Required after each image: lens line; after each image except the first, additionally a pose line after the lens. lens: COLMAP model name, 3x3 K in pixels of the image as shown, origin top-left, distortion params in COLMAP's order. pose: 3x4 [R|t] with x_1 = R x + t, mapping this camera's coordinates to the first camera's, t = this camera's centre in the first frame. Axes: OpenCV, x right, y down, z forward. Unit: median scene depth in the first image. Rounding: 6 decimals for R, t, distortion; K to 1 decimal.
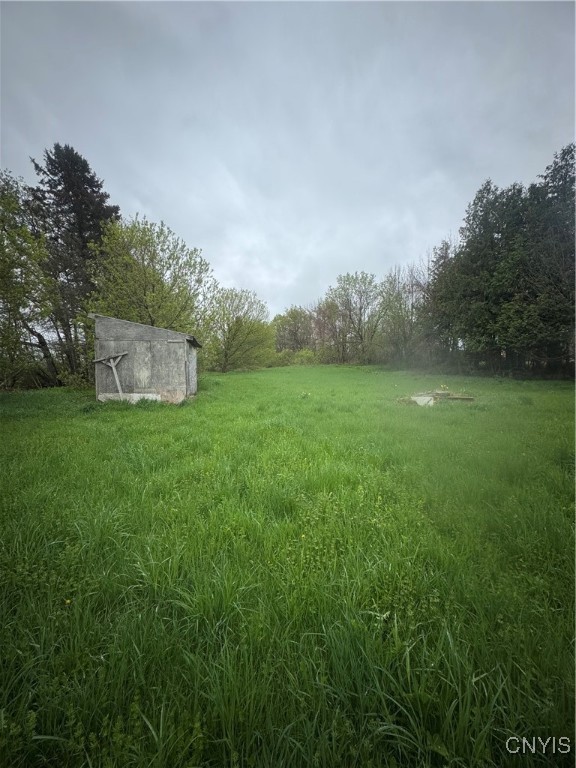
lens RADIAL K [[311.6, 0, 288.0], [0, 311.6, 384.0], [0, 0, 1]] dist [-0.001284, 0.000262]
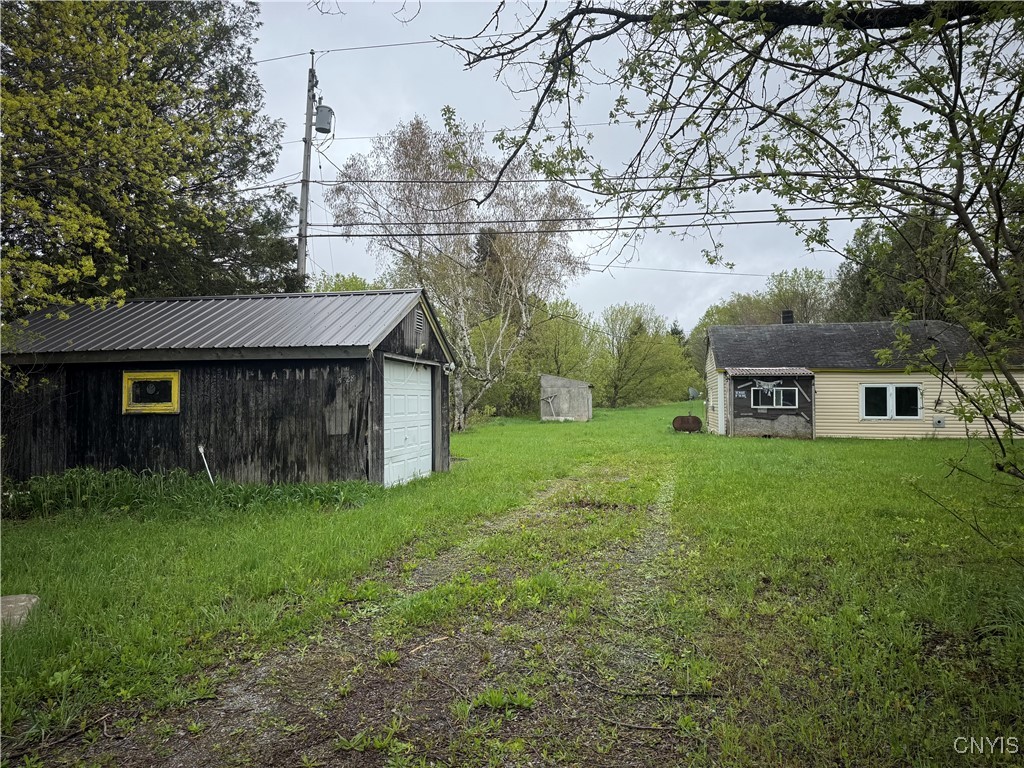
lens RADIAL K [[726.5, 0, 512.0], [0, 726.5, 379.7], [0, 0, 1]] dist [0.082423, -0.122433]
pose [[0.940088, -0.014736, -0.340613, 0.677947], [-0.013586, 0.996653, -0.080617, 0.159863], [0.340661, 0.080415, 0.936741, -3.042526]]
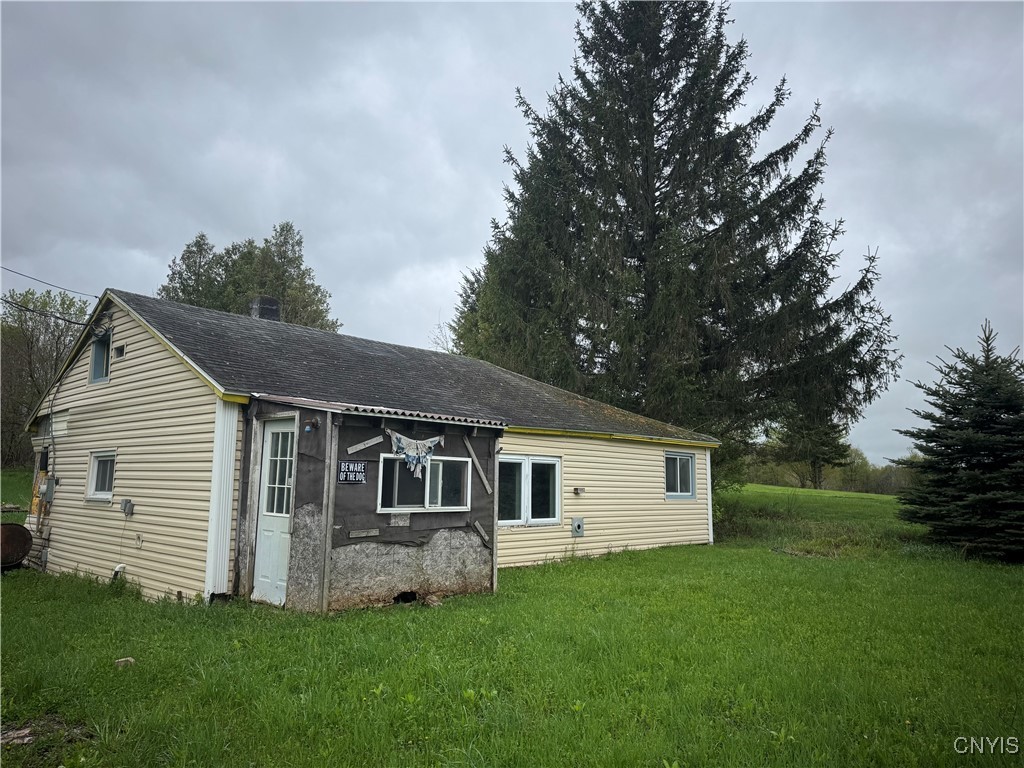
lens RADIAL K [[726.5, 0, 512.0], [0, 726.5, 379.7], [0, 0, 1]] dist [0.082423, -0.122433]
pose [[0.785124, 0.095444, 0.611941, 0.287543], [0.015233, 0.984780, -0.173139, 0.064739], [-0.619152, 0.145258, 0.771720, -1.570838]]
